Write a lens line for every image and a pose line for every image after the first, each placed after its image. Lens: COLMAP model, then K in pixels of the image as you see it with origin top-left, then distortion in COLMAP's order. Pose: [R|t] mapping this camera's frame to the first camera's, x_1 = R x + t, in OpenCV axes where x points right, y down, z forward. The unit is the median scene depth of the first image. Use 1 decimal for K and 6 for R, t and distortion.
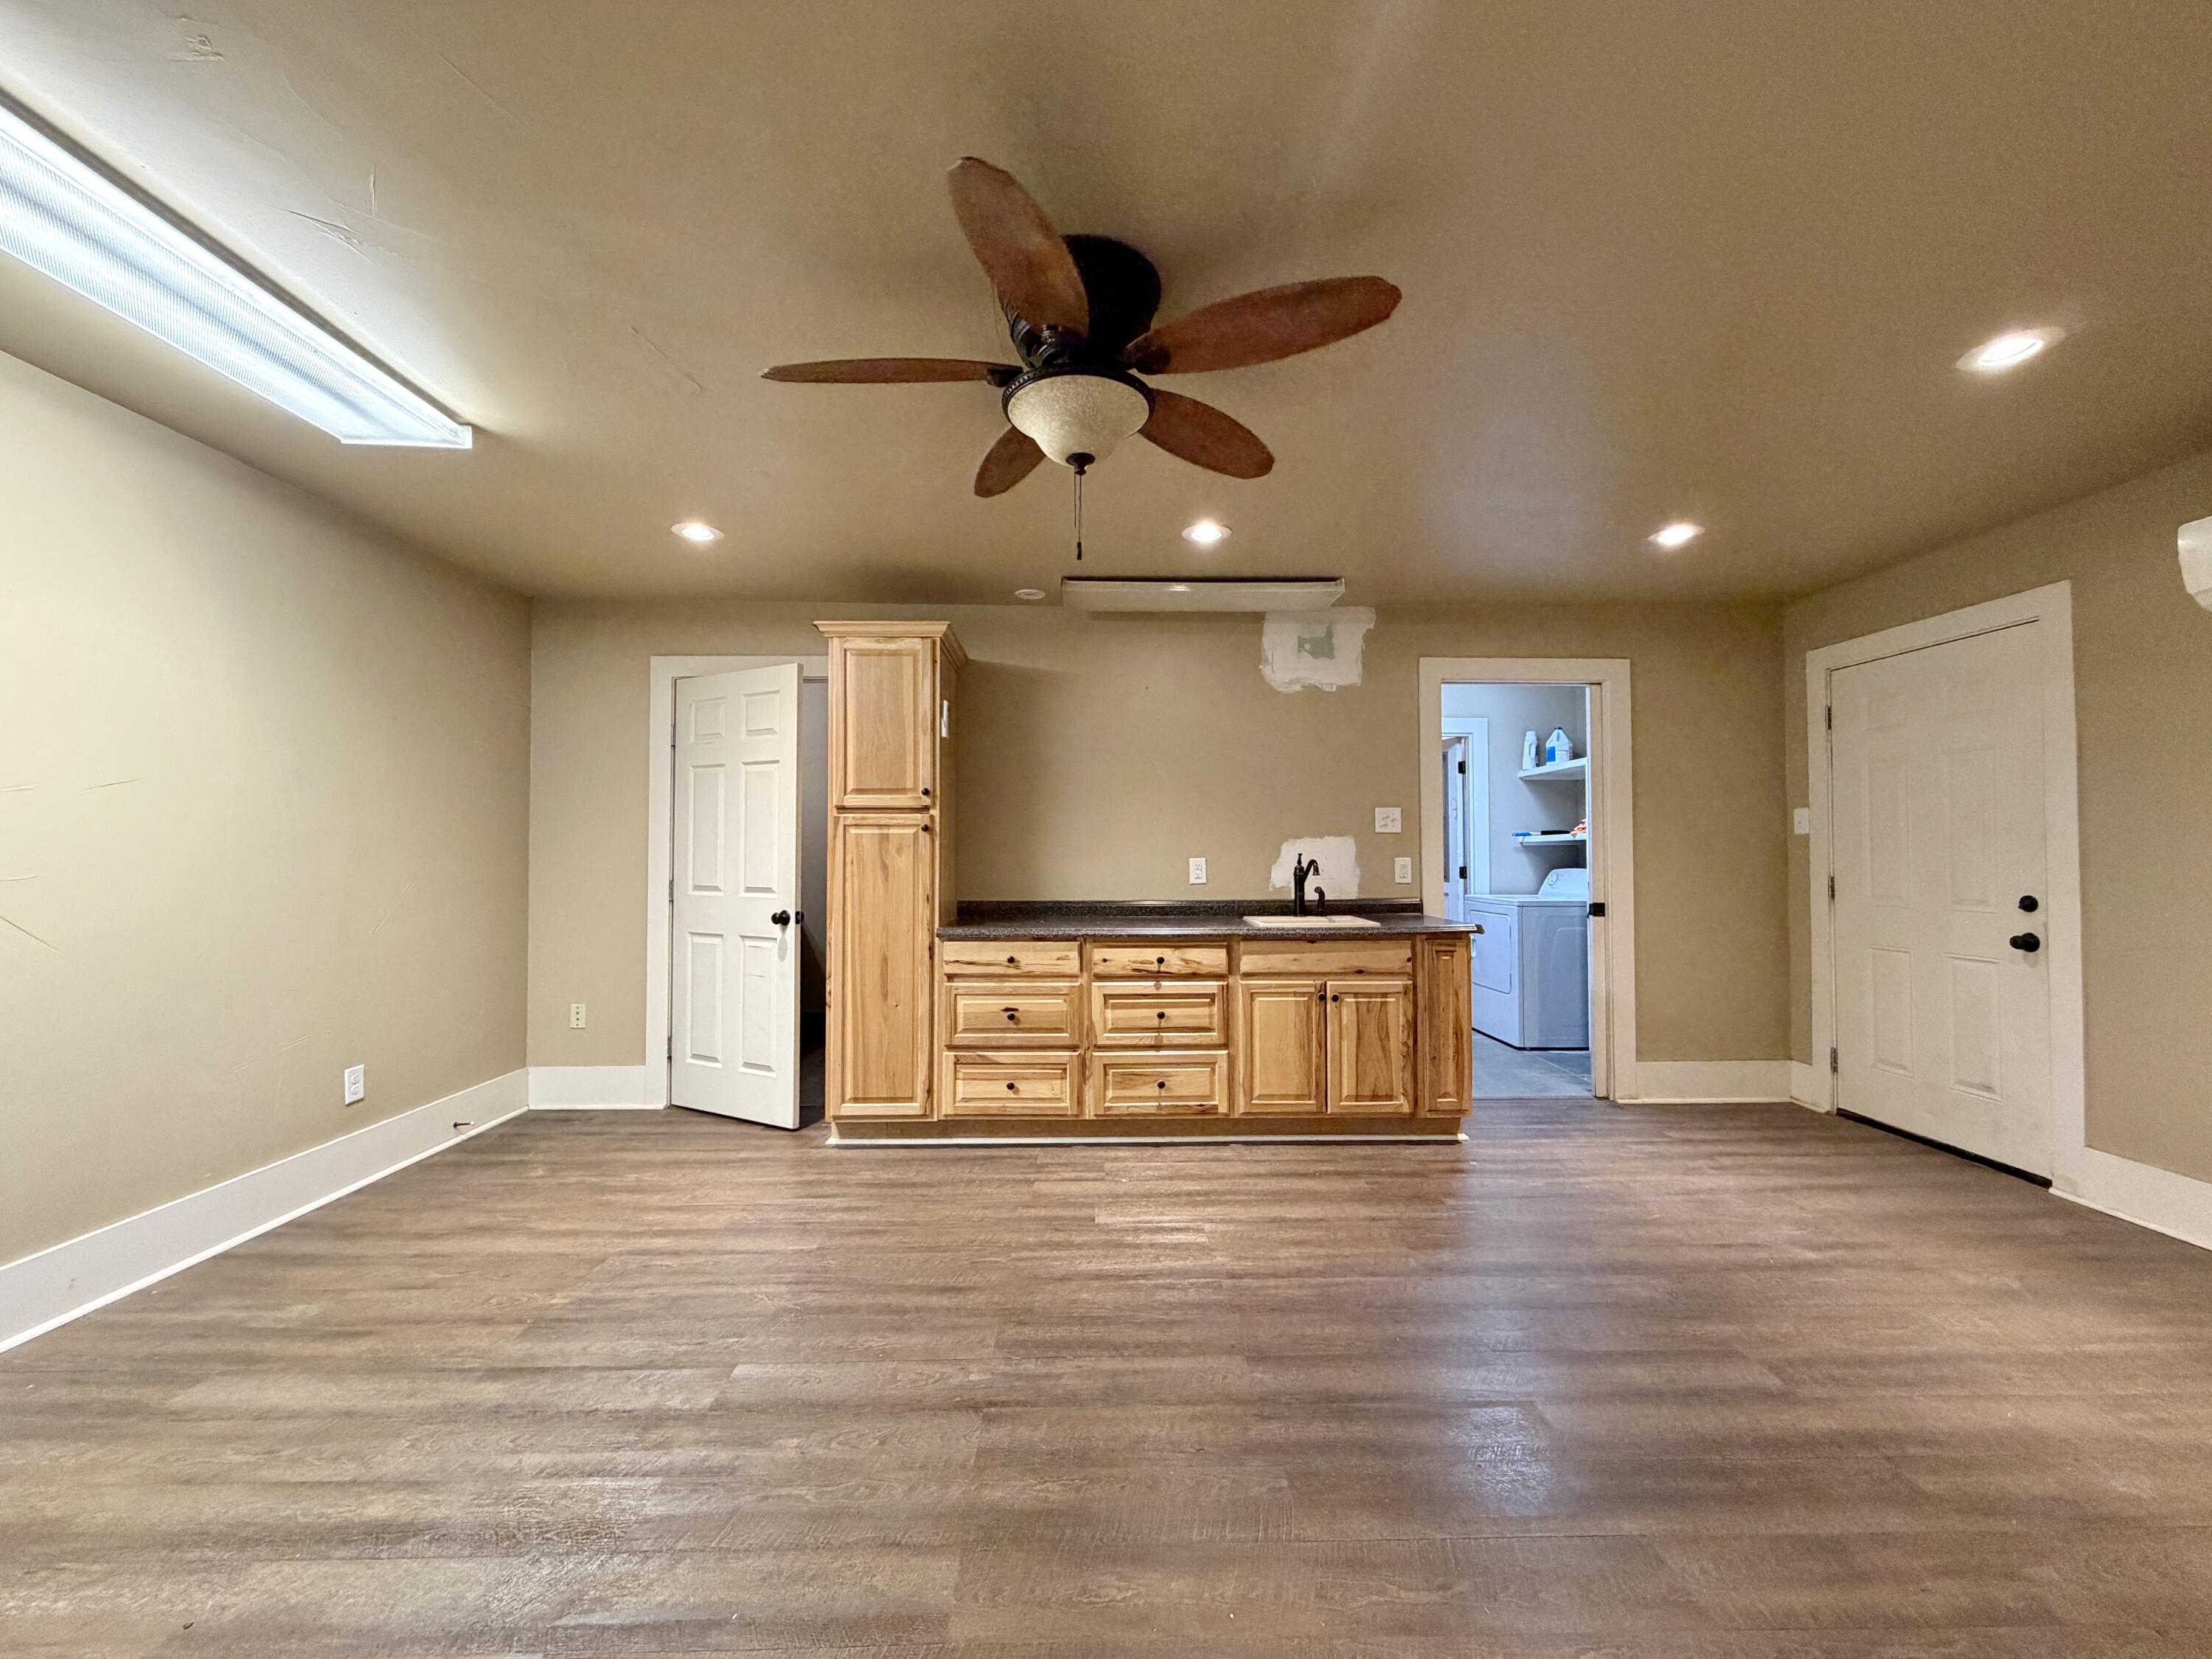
lens RADIAL K [[884.8, 0, 1103.3], [0, 884.8, 833.4], [0, 0, 1]] dist [0.001411, 0.000032]
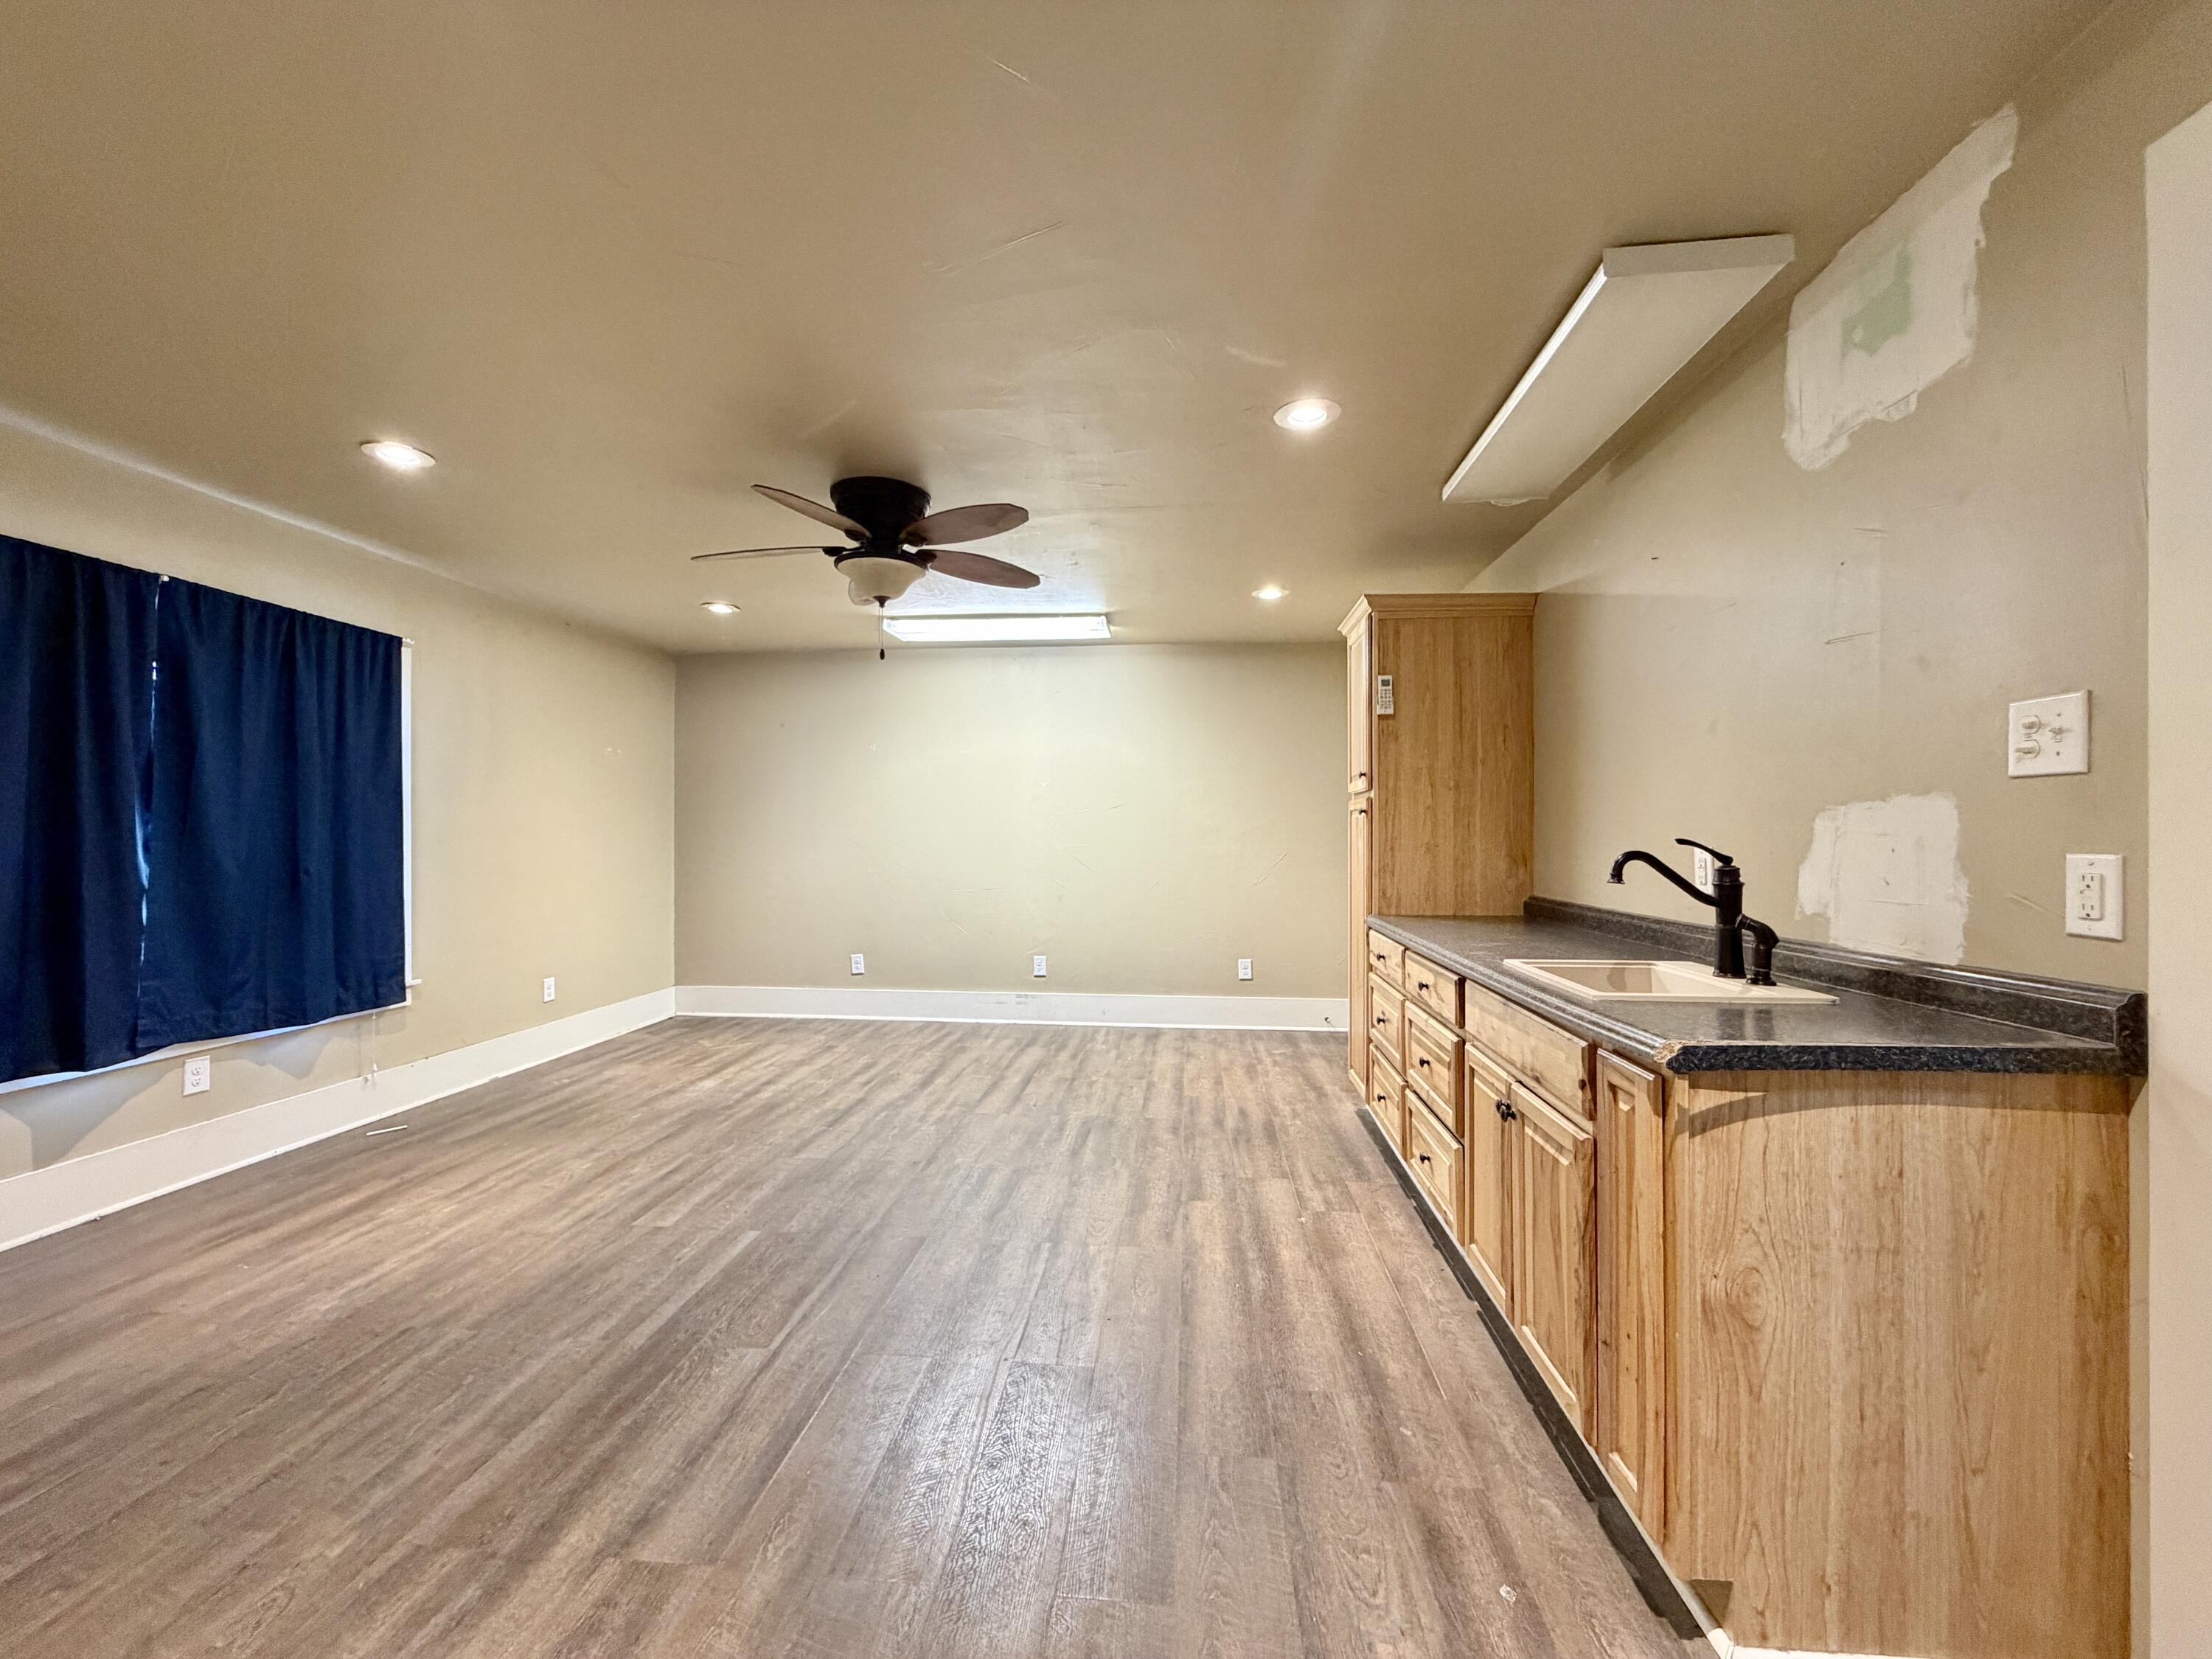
lens RADIAL K [[884.8, 0, 1103.3], [0, 884.8, 833.4], [0, 0, 1]] dist [0.001411, 0.000032]
pose [[-0.120944, -0.003016, -0.992655, 0.910602], [0.023615, 0.999704, -0.005915, 0.019141], [0.992378, -0.024157, -0.120837, 0.932176]]
